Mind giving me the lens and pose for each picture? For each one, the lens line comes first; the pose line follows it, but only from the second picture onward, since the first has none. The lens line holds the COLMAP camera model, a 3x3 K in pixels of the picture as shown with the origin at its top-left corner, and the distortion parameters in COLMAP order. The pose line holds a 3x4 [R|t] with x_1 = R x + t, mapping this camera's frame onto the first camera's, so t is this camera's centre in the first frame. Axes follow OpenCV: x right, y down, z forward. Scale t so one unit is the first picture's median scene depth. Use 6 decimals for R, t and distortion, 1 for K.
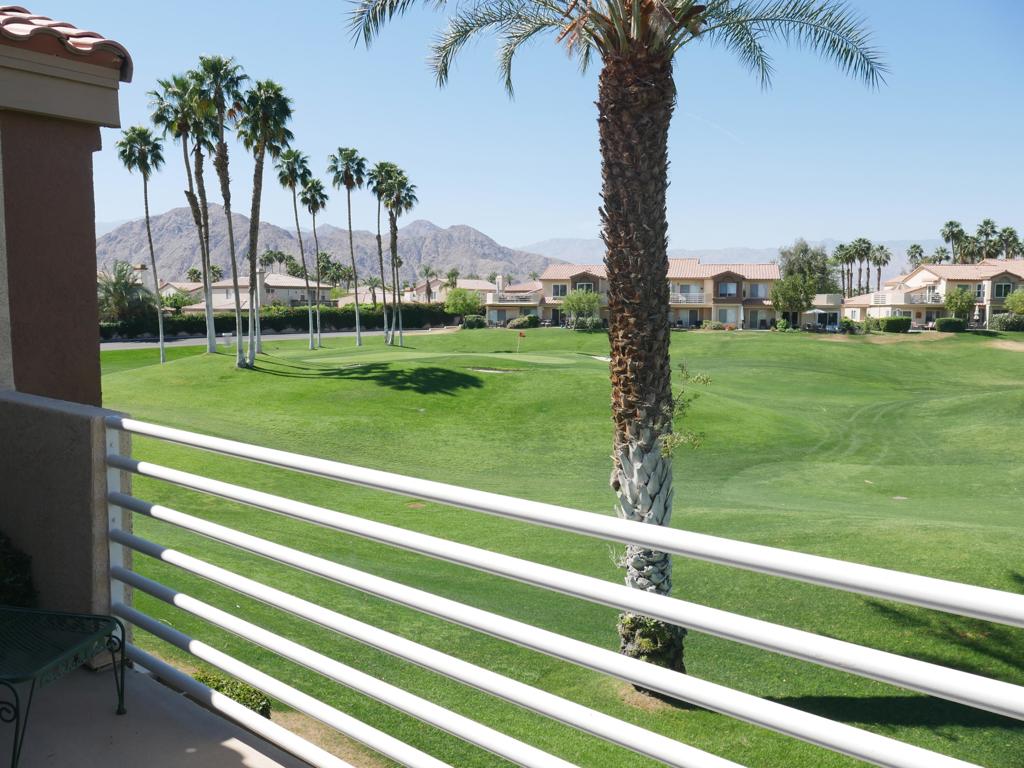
lens RADIAL K [[851.8, 0, 510.4], [0, 851.8, 383.8], [0, 0, 1]] dist [-0.028679, 0.006282]
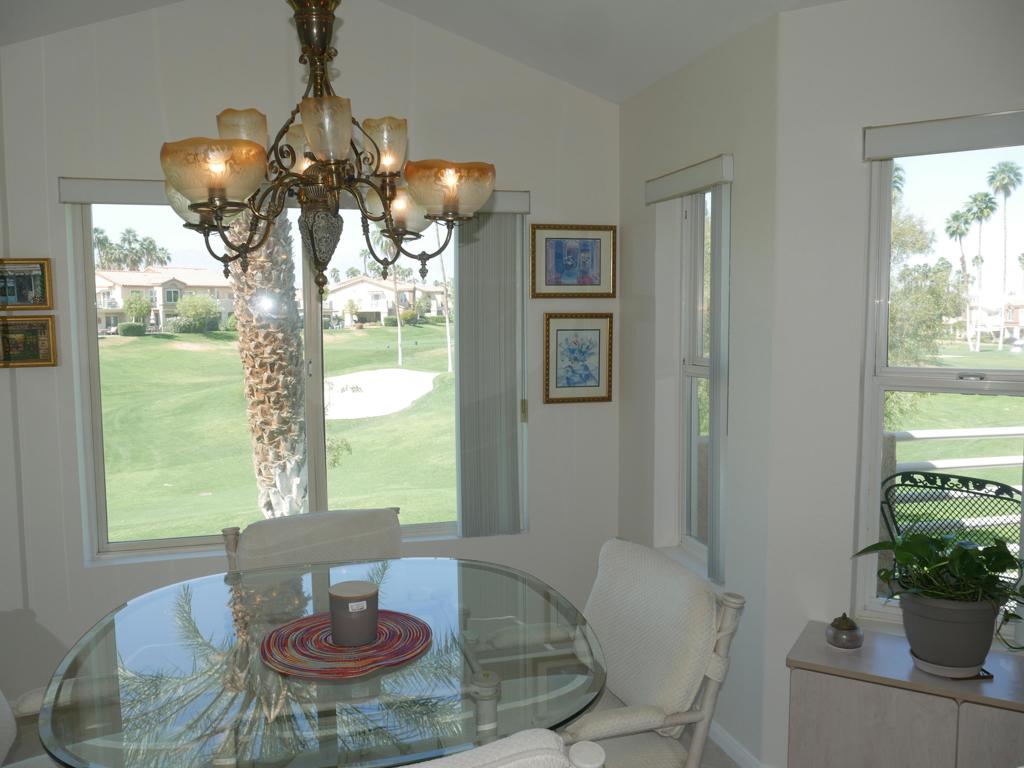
lens RADIAL K [[851.8, 0, 510.2], [0, 851.8, 383.7], [0, 0, 1]] dist [-0.028679, 0.006282]
pose [[0.542722, -0.081759, 0.835924, -0.107238], [0.085178, 0.995477, 0.042063, -0.007501], [-0.835582, 0.048374, 0.547231, 0.047620]]
